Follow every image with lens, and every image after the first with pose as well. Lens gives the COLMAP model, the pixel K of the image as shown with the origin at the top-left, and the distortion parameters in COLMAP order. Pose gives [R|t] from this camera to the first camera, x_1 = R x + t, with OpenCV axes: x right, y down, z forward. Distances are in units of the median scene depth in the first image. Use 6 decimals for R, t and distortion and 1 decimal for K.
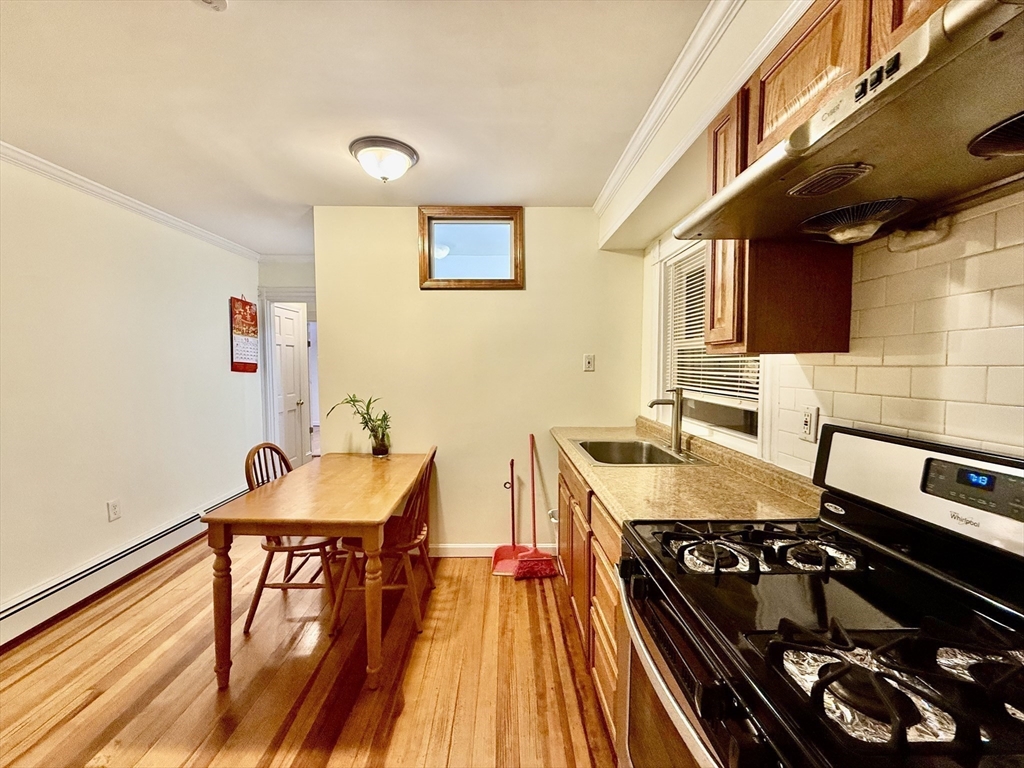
lens RADIAL K [[407.8, 0, 509.0], [0, 407.8, 383.1], [0, 0, 1]] dist [-0.000449, -0.000095]
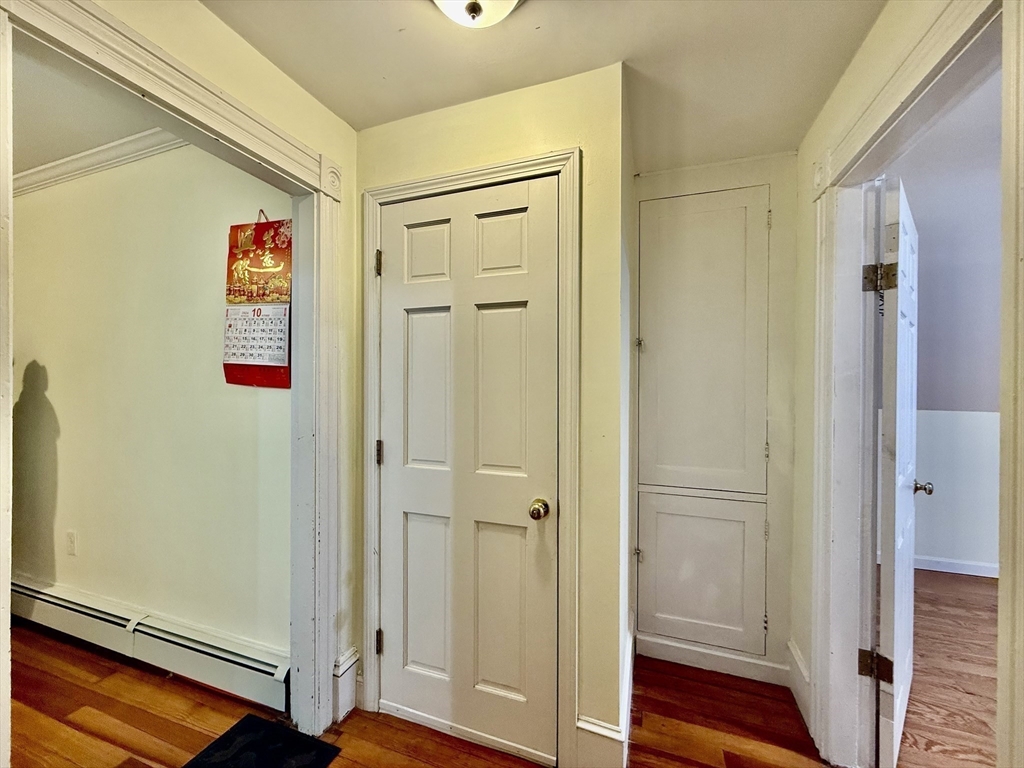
lens RADIAL K [[408.2, 0, 508.9], [0, 408.2, 384.0], [0, 0, 1]] dist [-0.000843, 0.000017]
pose [[-0.353680, 0.010234, -0.935310, -0.540409], [-0.045912, 0.998545, 0.028288, -0.088748], [0.934239, 0.052947, -0.352696, 2.294328]]
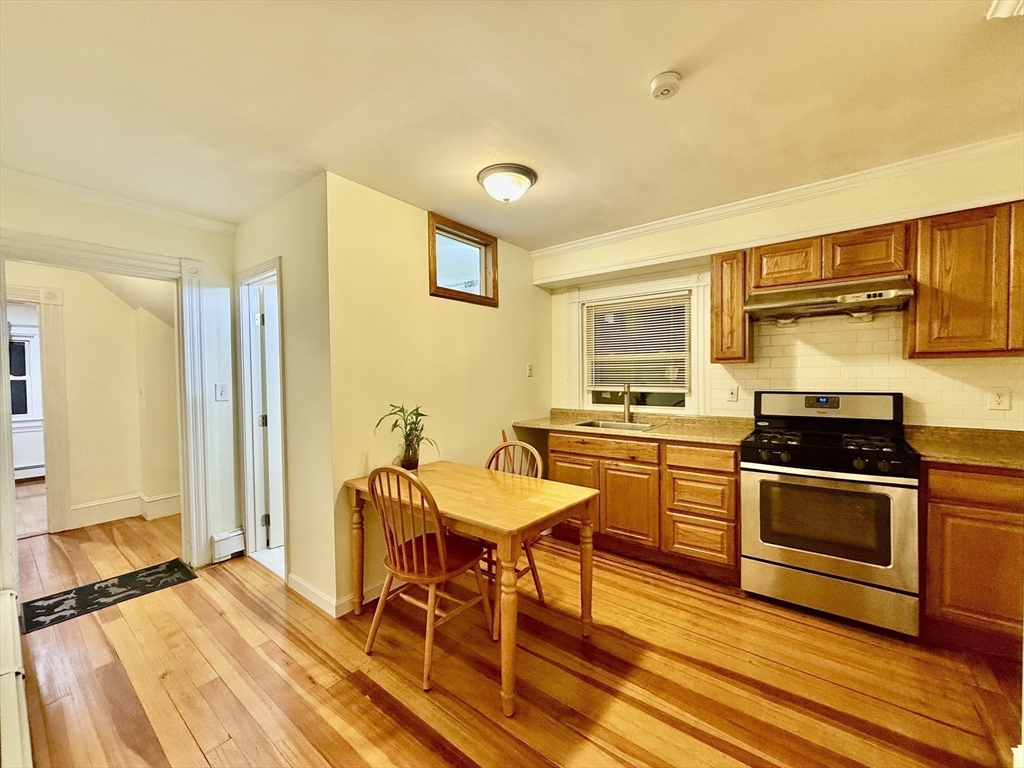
lens RADIAL K [[408.2, 0, 508.9], [0, 408.2, 384.0], [0, 0, 1]] dist [-0.000843, 0.000017]
pose [[0.630260, -0.022649, 0.776053, -1.027094], [0.046590, 0.998876, -0.008685, 0.003271], [-0.774985, 0.041631, 0.630607, 0.284886]]
